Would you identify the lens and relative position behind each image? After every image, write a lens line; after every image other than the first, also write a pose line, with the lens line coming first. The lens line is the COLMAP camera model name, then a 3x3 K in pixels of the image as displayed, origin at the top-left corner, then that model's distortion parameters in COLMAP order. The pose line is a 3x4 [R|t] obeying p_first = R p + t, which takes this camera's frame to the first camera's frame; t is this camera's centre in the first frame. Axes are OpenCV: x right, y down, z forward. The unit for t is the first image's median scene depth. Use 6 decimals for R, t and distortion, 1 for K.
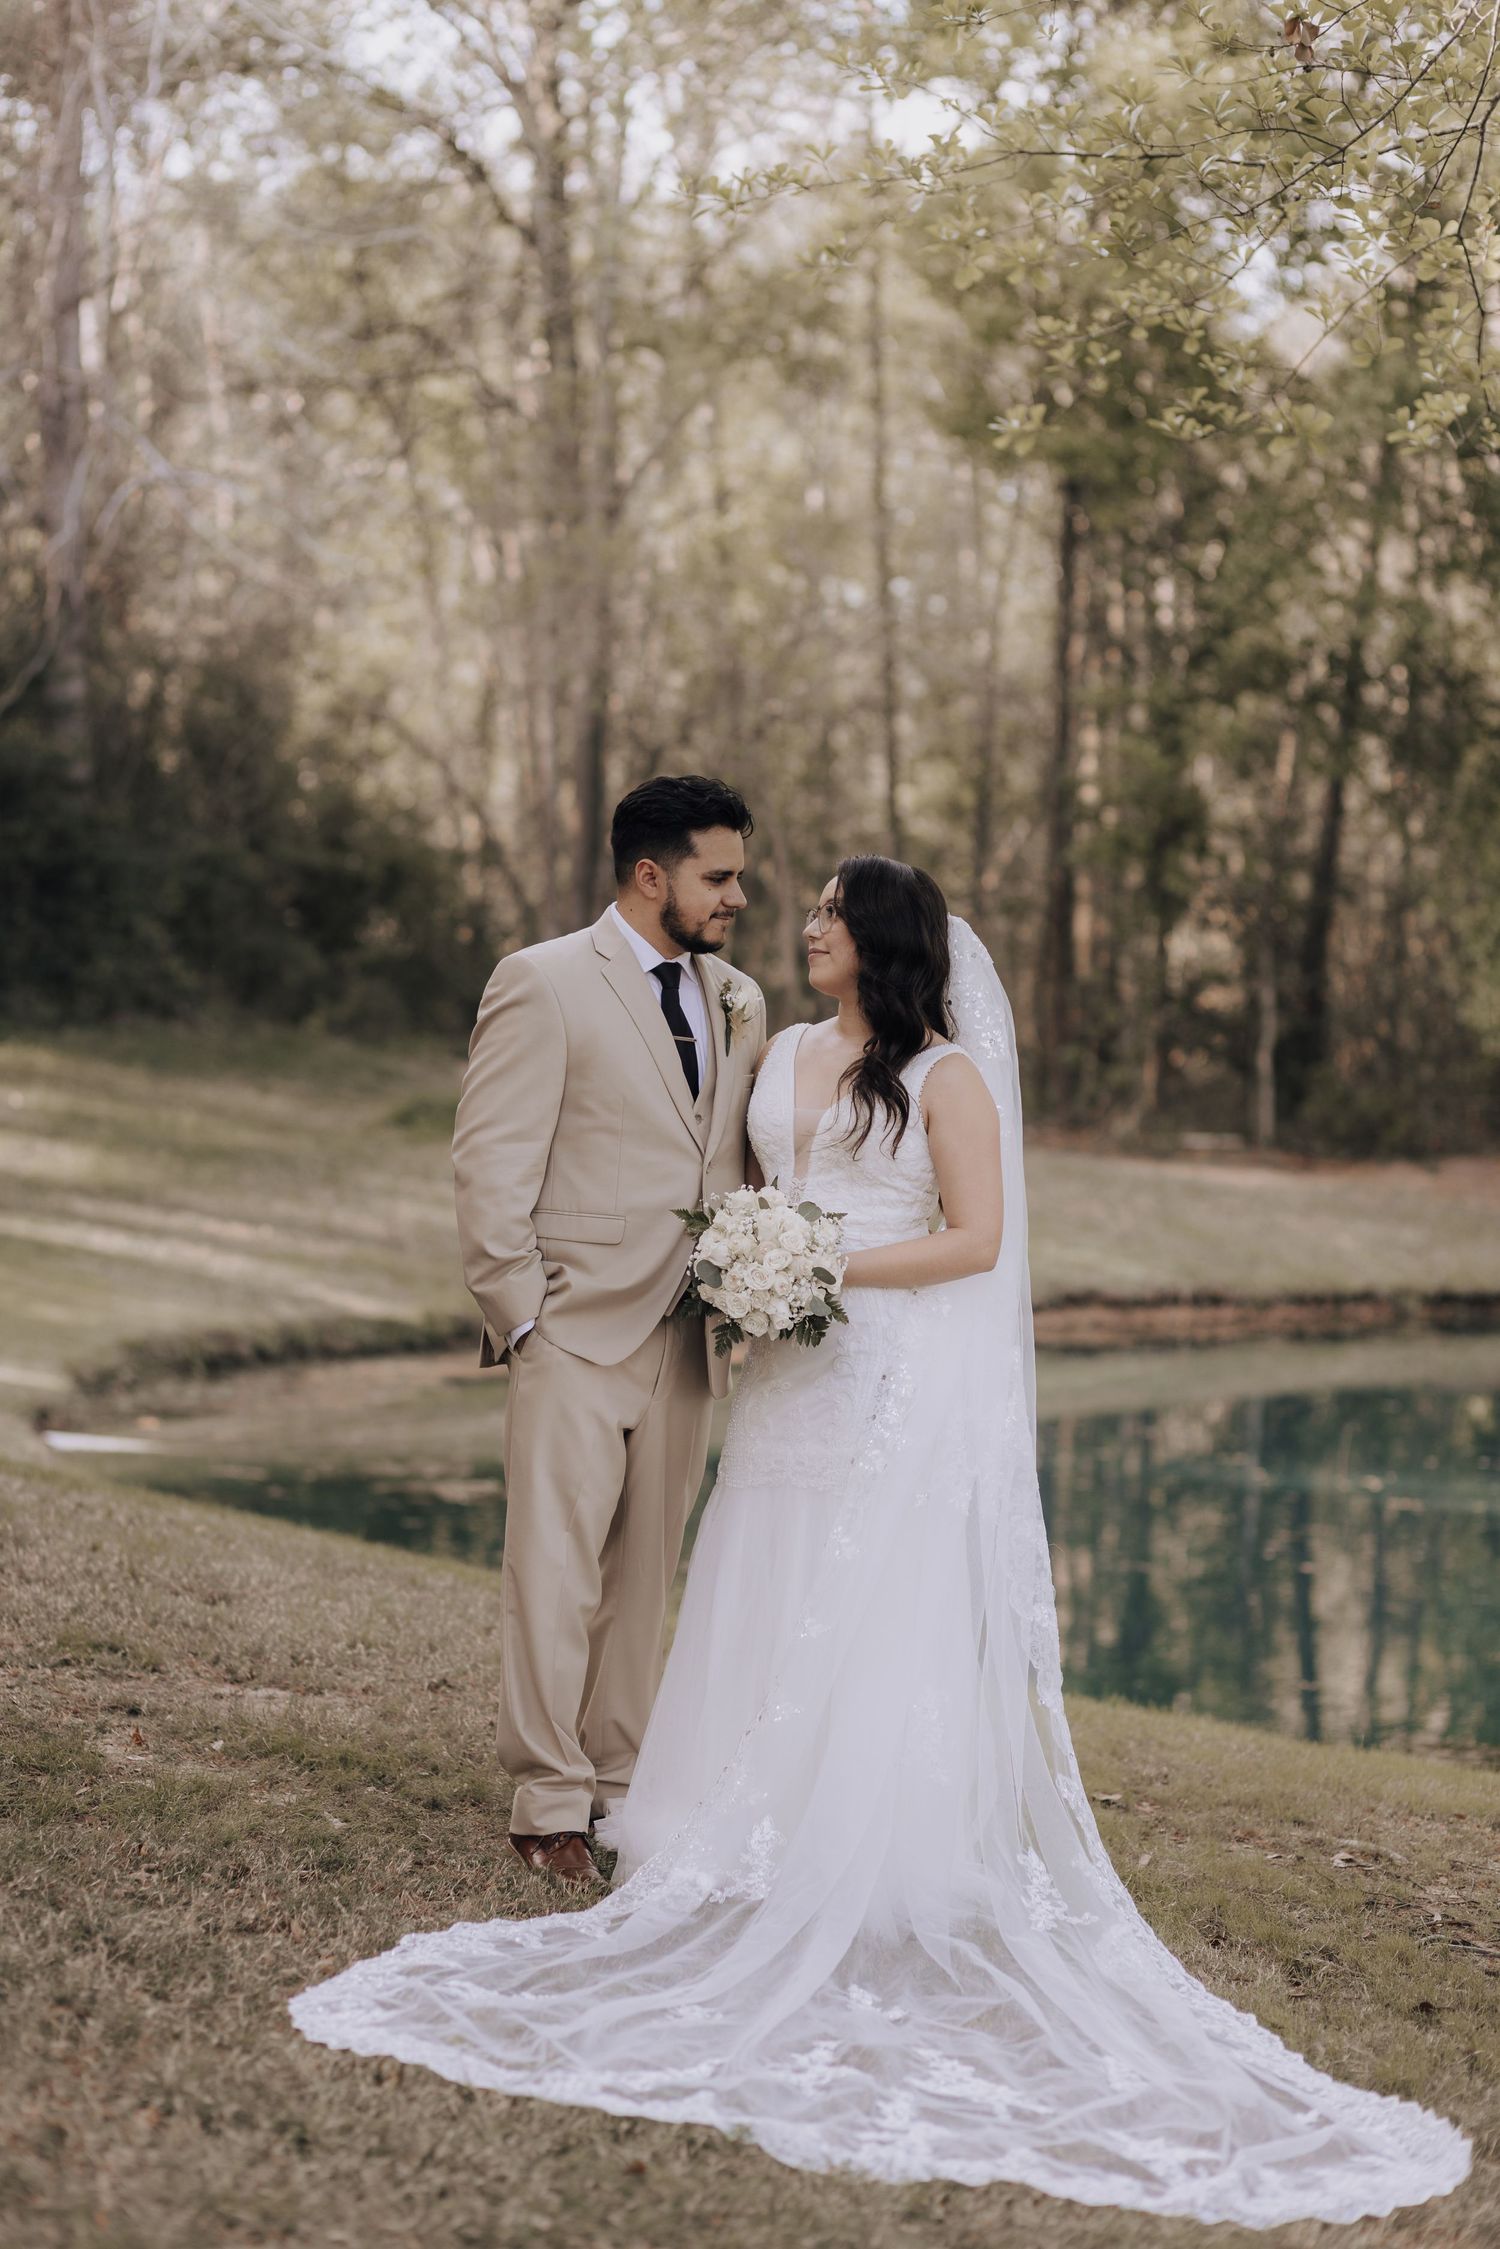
lens RADIAL K [[5430.8, 0, 749.9], [0, 5430.8, 1122.2], [0, 0, 1]] dist [-0.106555, 0.000000]
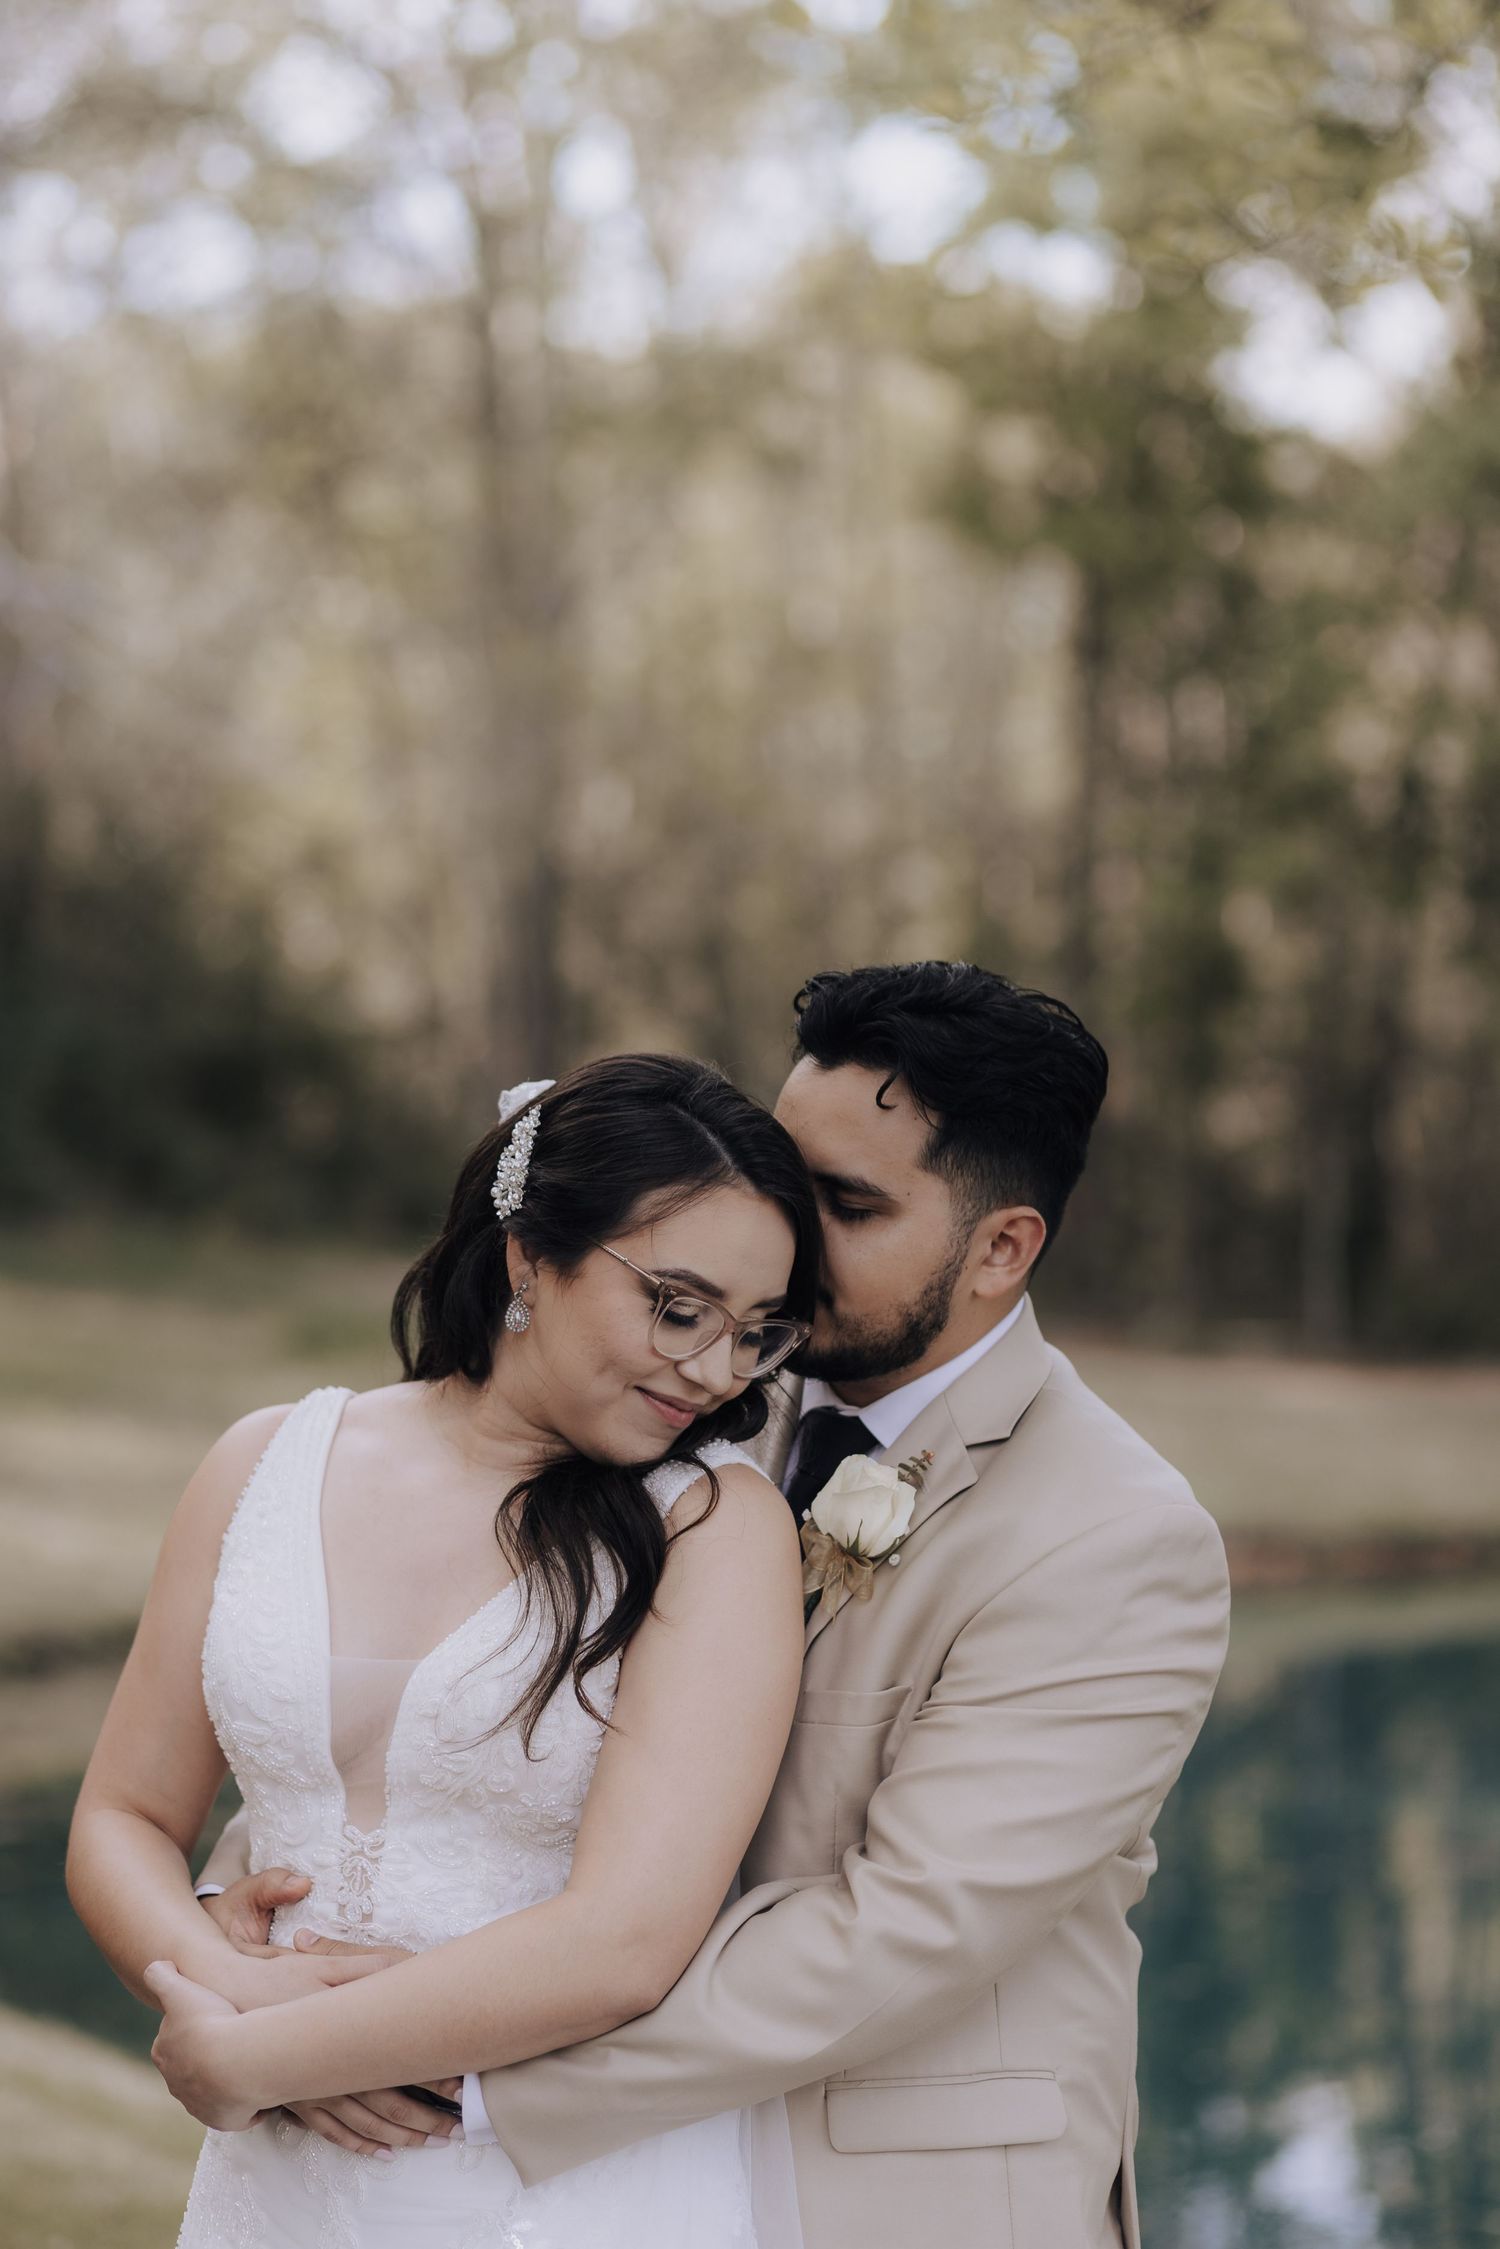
lens RADIAL K [[5430.8, 0, 750.6], [0, 5430.8, 1125.3], [0, 0, 1]] dist [-0.106555, 0.000000]
pose [[0.999831, -0.017095, -0.006778, 0.009783], [0.016874, 0.999363, -0.031437, -0.005068], [0.007312, 0.031317, 0.999483, 0.133147]]
